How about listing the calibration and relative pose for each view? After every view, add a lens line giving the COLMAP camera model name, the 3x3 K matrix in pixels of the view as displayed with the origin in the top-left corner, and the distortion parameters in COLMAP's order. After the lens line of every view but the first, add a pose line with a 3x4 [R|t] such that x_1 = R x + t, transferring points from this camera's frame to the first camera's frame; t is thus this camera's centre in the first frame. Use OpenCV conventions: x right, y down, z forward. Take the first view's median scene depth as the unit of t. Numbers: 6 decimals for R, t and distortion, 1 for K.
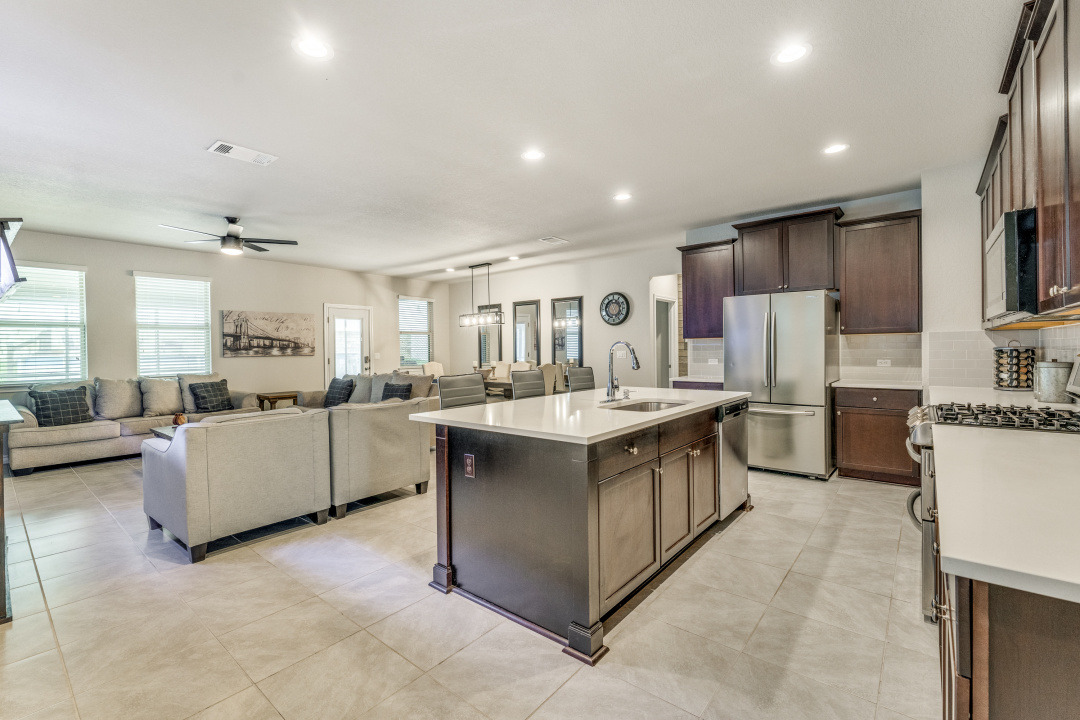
lens RADIAL K [[455.3, 0, 535.9], [0, 455.3, 354.0], [0, 0, 1]] dist [-0.000780, -0.001963]
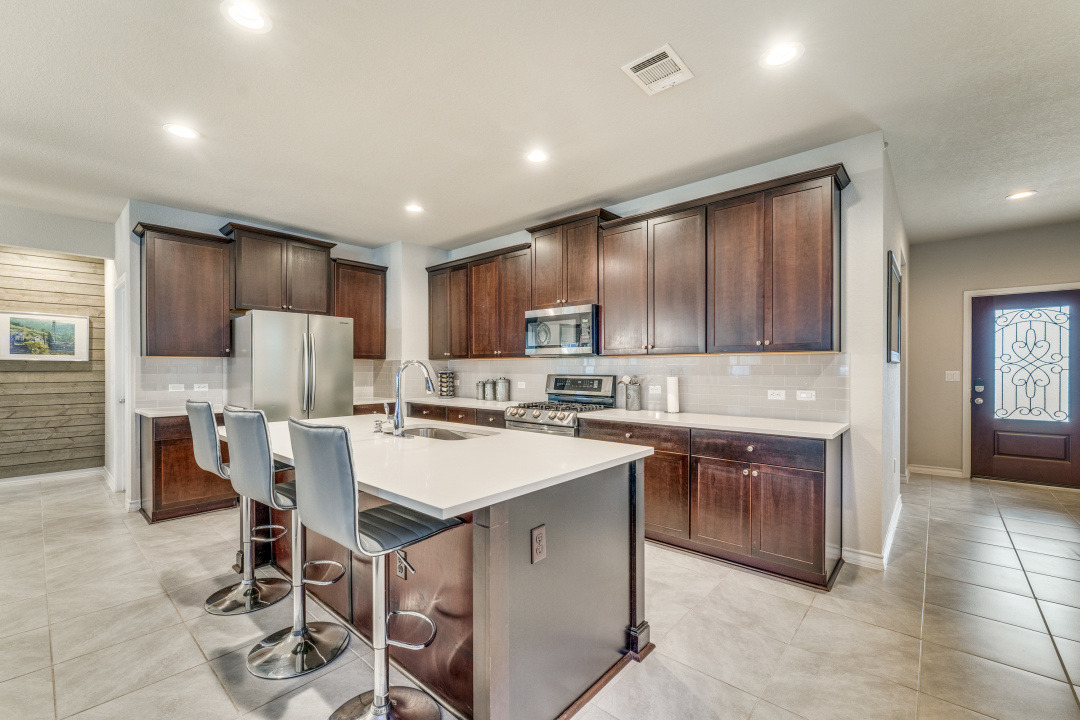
lens RADIAL K [[455.3, 0, 538.7], [0, 455.3, 366.8], [0, 0, 1]] dist [-0.000780, -0.001963]
pose [[0.015636, 0.017291, 0.999728, -0.259091], [0.008480, 0.999812, -0.017425, 0.000406], [-0.999842, 0.008750, 0.015486, 0.288778]]
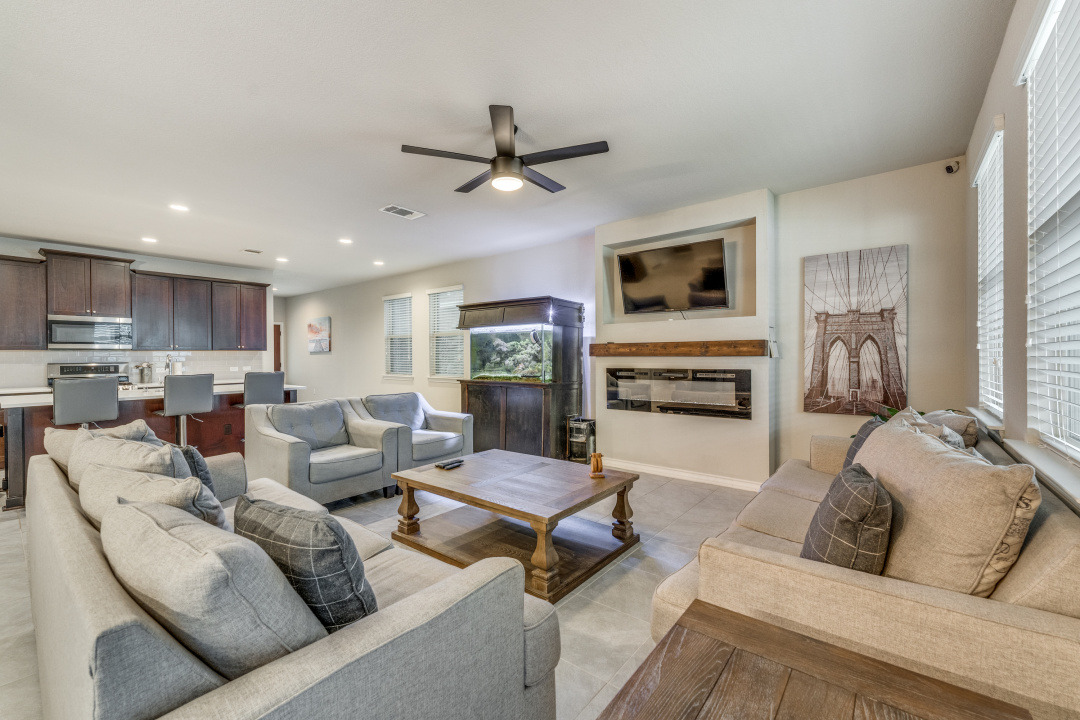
lens RADIAL K [[455.3, 0, 535.9], [0, 455.3, 356.9], [0, 0, 1]] dist [-0.000780, -0.001963]
pose [[-0.999591, 0.019769, -0.020671, -0.454911], [0.019470, 0.999705, 0.014530, -0.006019], [0.020952, 0.014122, -0.999681, 1.048456]]
